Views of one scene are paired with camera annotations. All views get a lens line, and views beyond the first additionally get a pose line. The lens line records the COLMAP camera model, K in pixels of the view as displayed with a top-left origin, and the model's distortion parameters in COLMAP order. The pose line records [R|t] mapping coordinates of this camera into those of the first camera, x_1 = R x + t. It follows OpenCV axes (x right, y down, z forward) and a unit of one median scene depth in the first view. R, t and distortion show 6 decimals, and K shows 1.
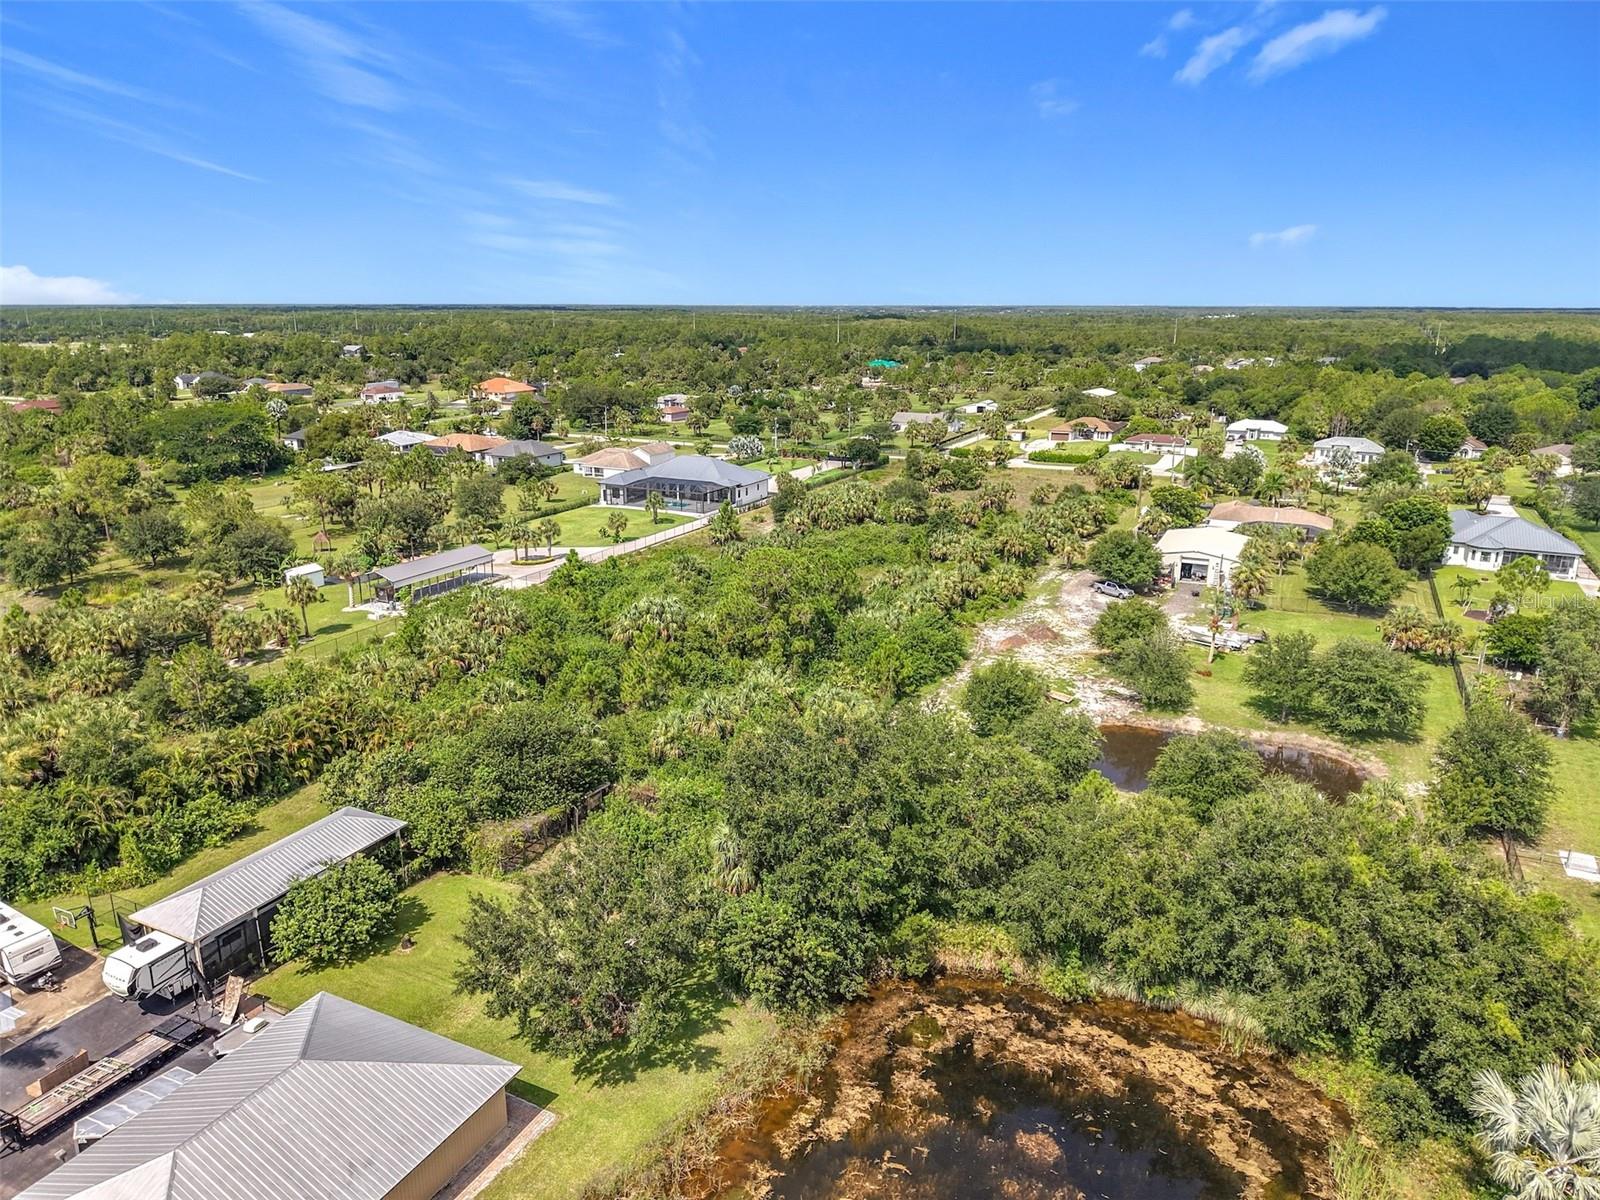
lens RADIAL K [[1097.3, 0, 798.8], [0, 1097.3, 543.1], [0, 0, 1]] dist [0.000897, -0.014237]
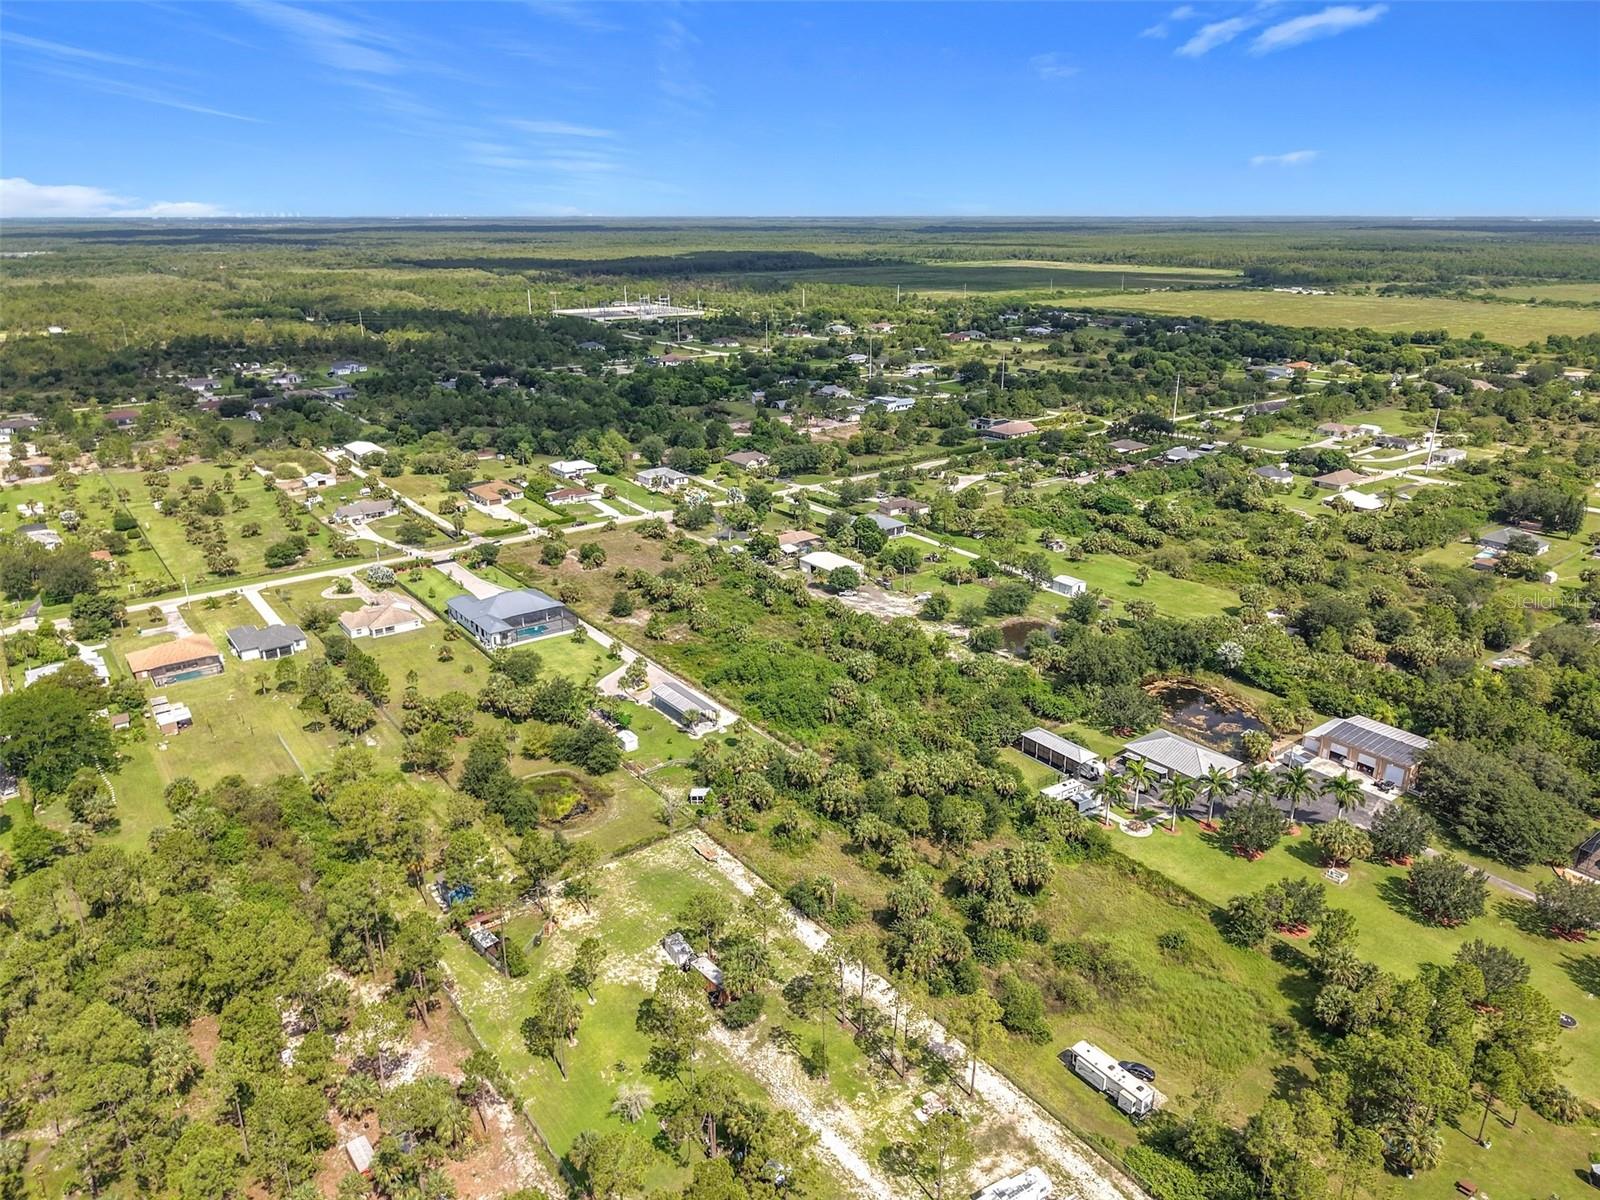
lens RADIAL K [[1076.1, 0, 795.8], [0, 1076.1, 575.6], [0, 0, 1]] dist [0.066895, -0.090773]
pose [[0.454334, -0.284656, 0.844127, -2.465722], [0.190564, 0.956694, 0.220049, -0.760610], [-0.870210, 0.060884, 0.488904, 0.044895]]
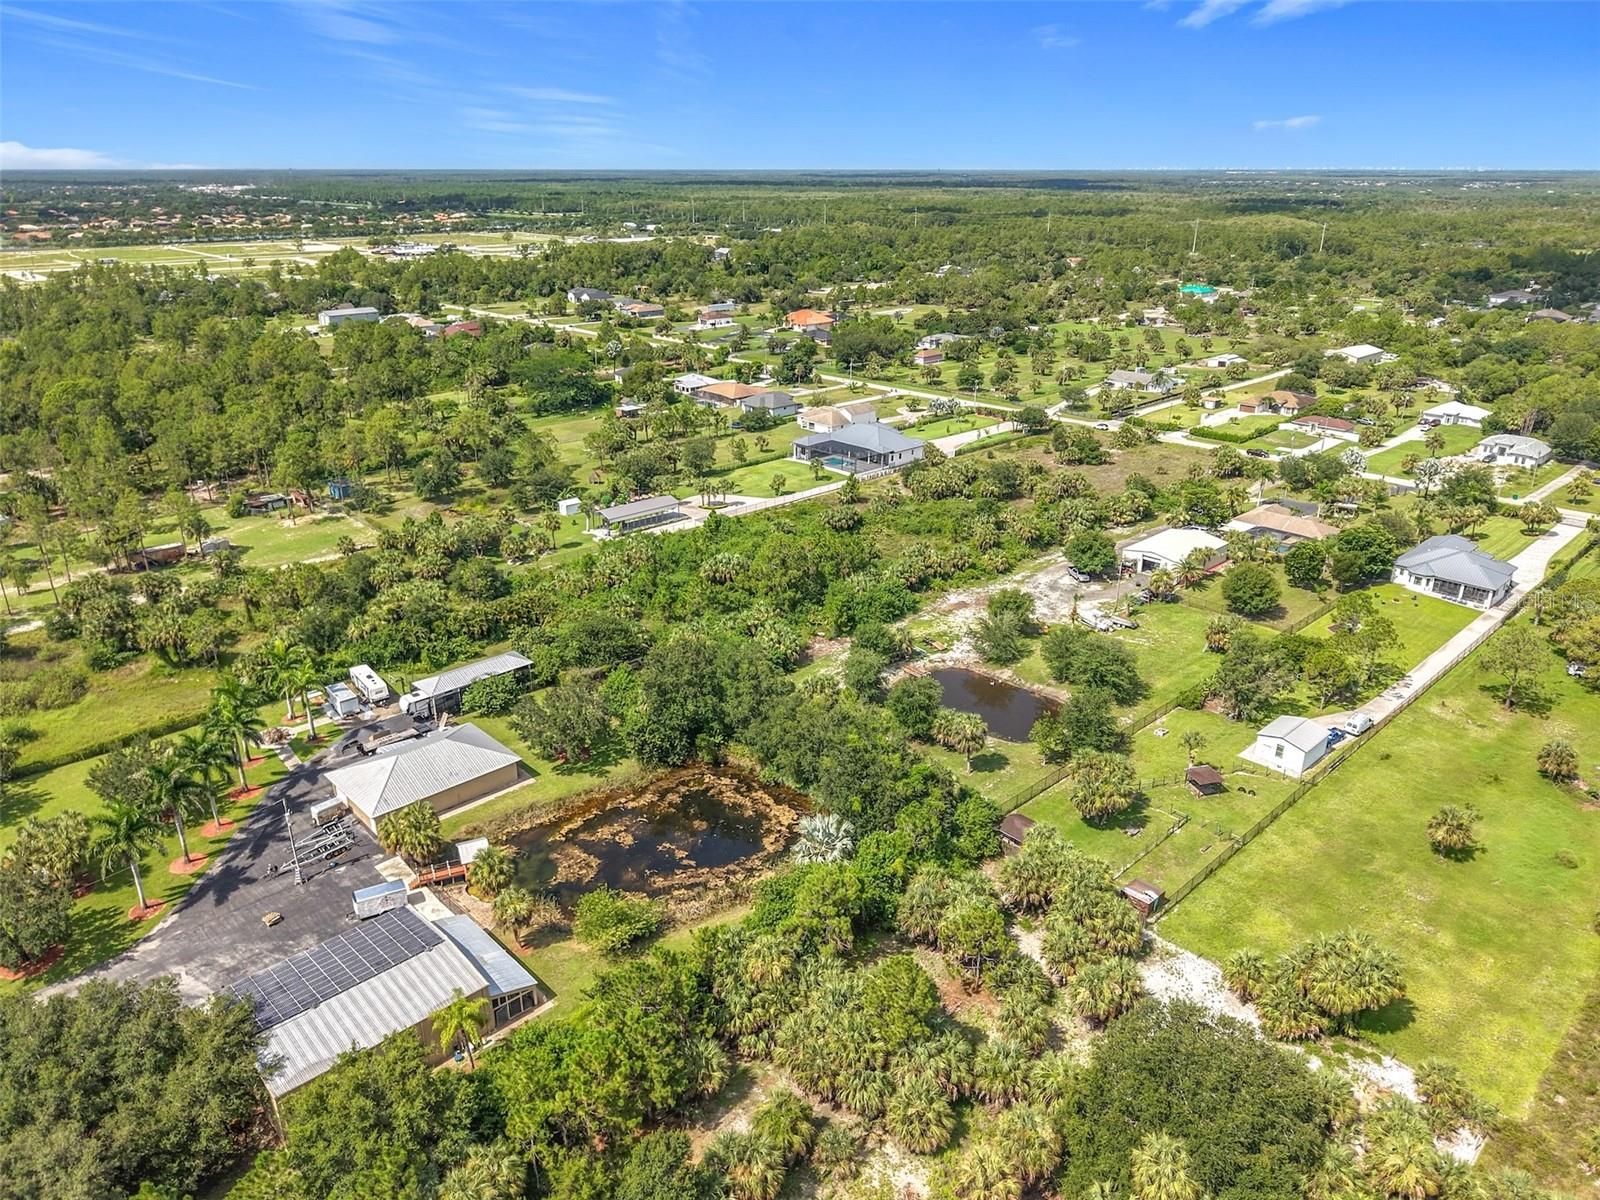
lens RADIAL K [[1107.3, 0, 799.9], [0, 1107.3, 562.0], [0, 0, 1]] dist [0.020891, -0.006706]
pose [[0.938493, 0.115604, -0.325373, 0.639193], [-0.073428, 0.987555, 0.139082, -0.218889], [0.337402, -0.106636, 0.935301, -0.655271]]
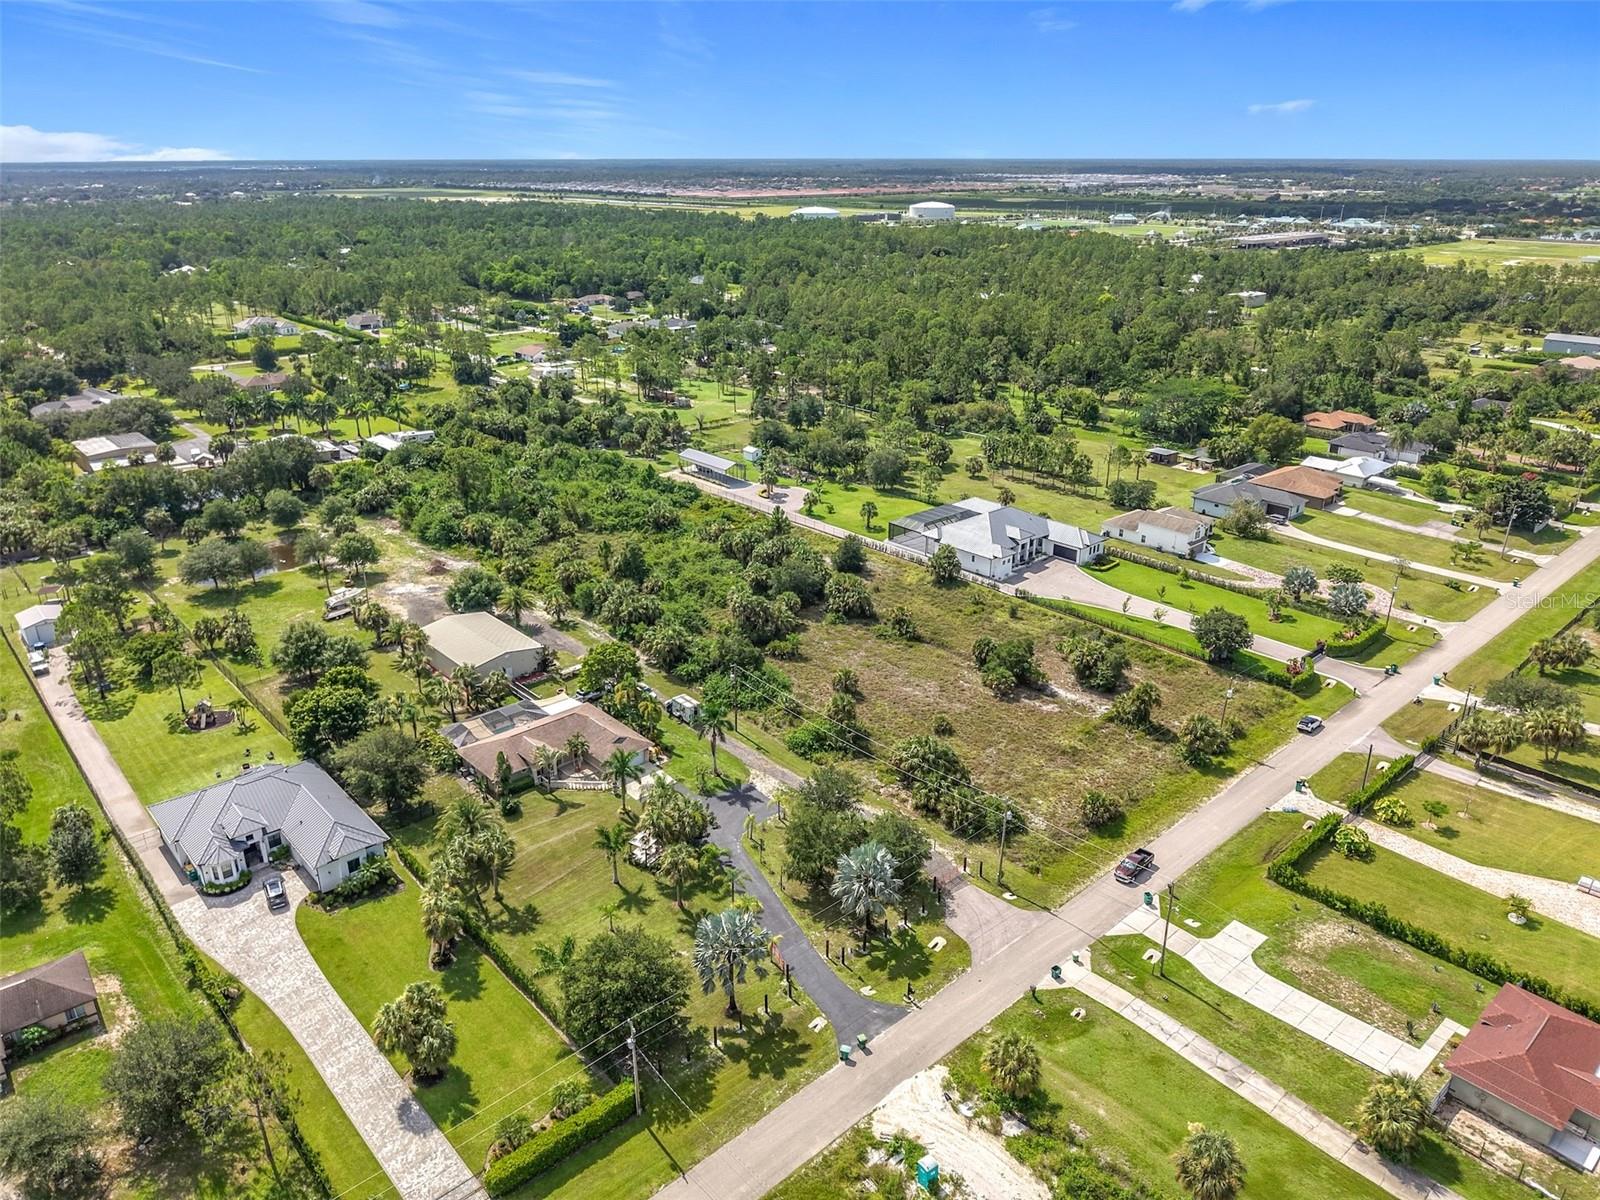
lens RADIAL K [[1121.5, 0, 784.4], [0, 1121.5, 603.1], [0, 0, 1]] dist [-0.022078, -0.005209]
pose [[-0.383078, 0.342754, -0.857771, 1.909236], [-0.196334, 0.877178, 0.438191, -0.906913], [0.902610, 0.336271, -0.268733, 2.563711]]
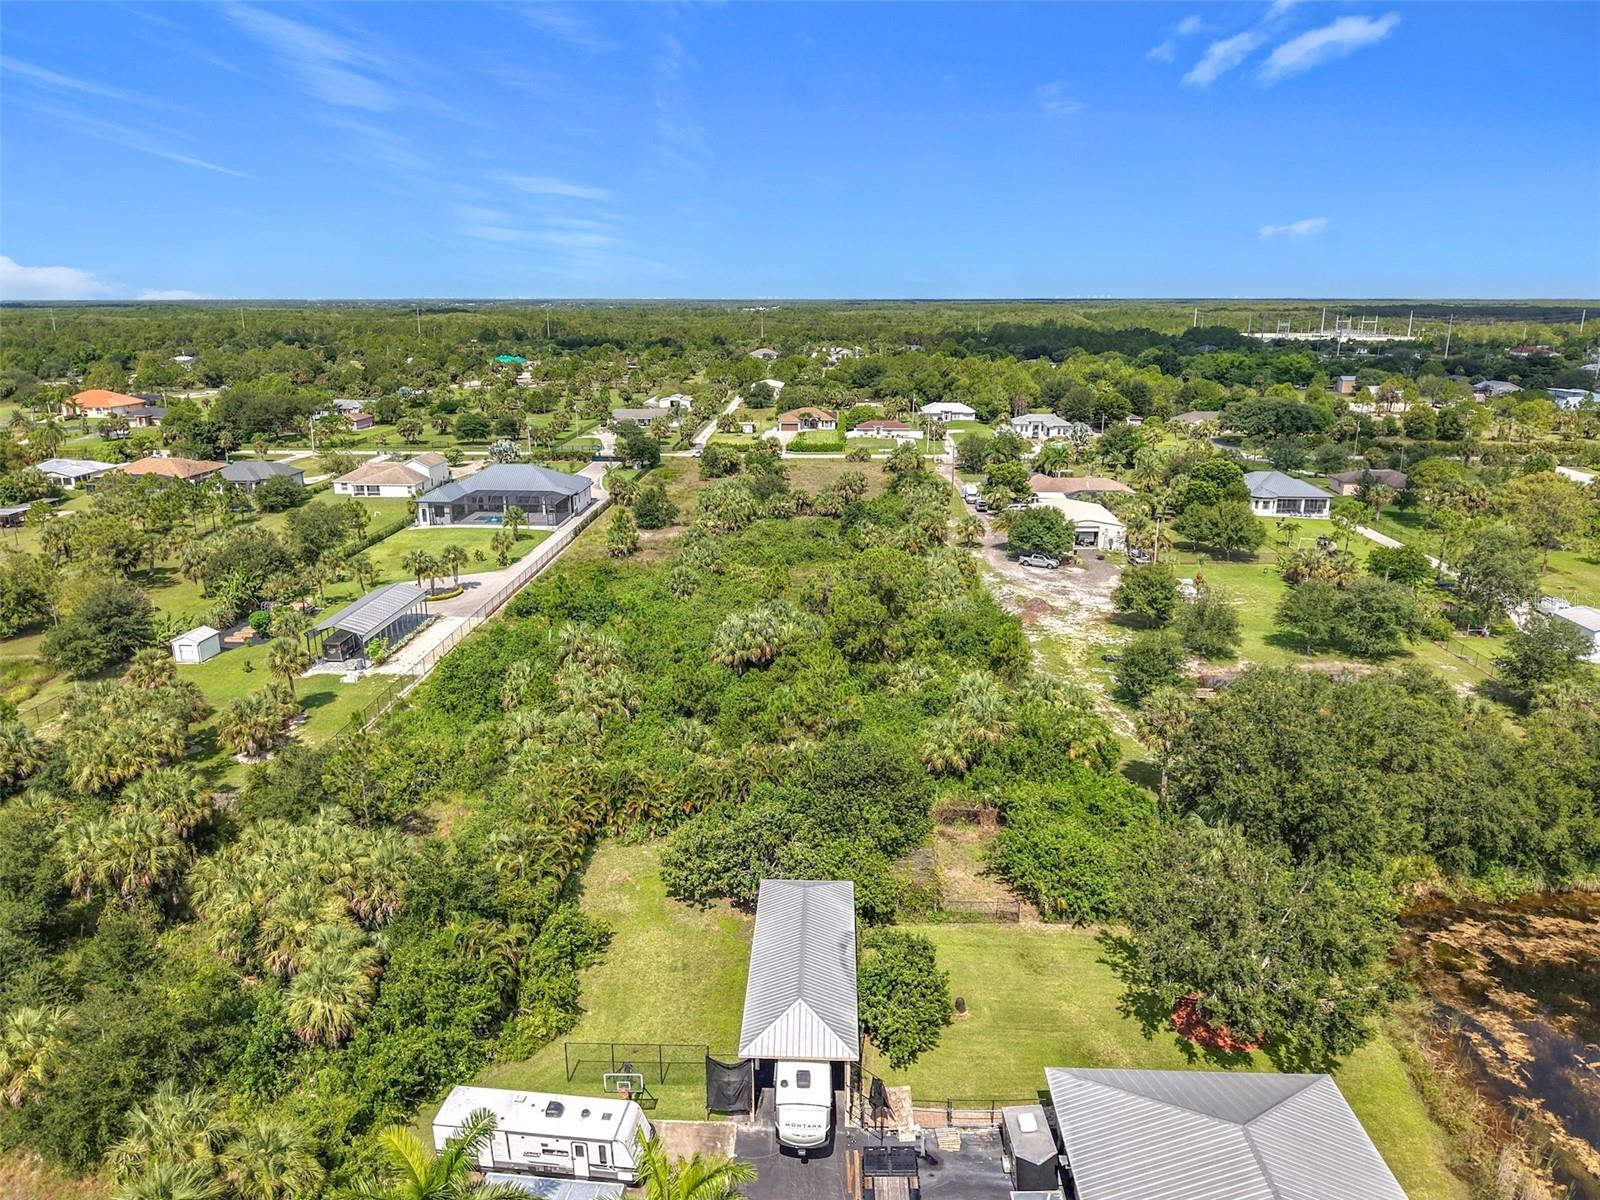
lens RADIAL K [[1100.9, 0, 795.6], [0, 1100.9, 504.8], [0, 0, 1]] dist [0.004148, -0.008944]
pose [[0.914037, -0.077076, 0.398240, -0.569634], [0.088266, 0.996049, -0.009812, -0.037311], [-0.395911, 0.044119, 0.917229, 0.137299]]
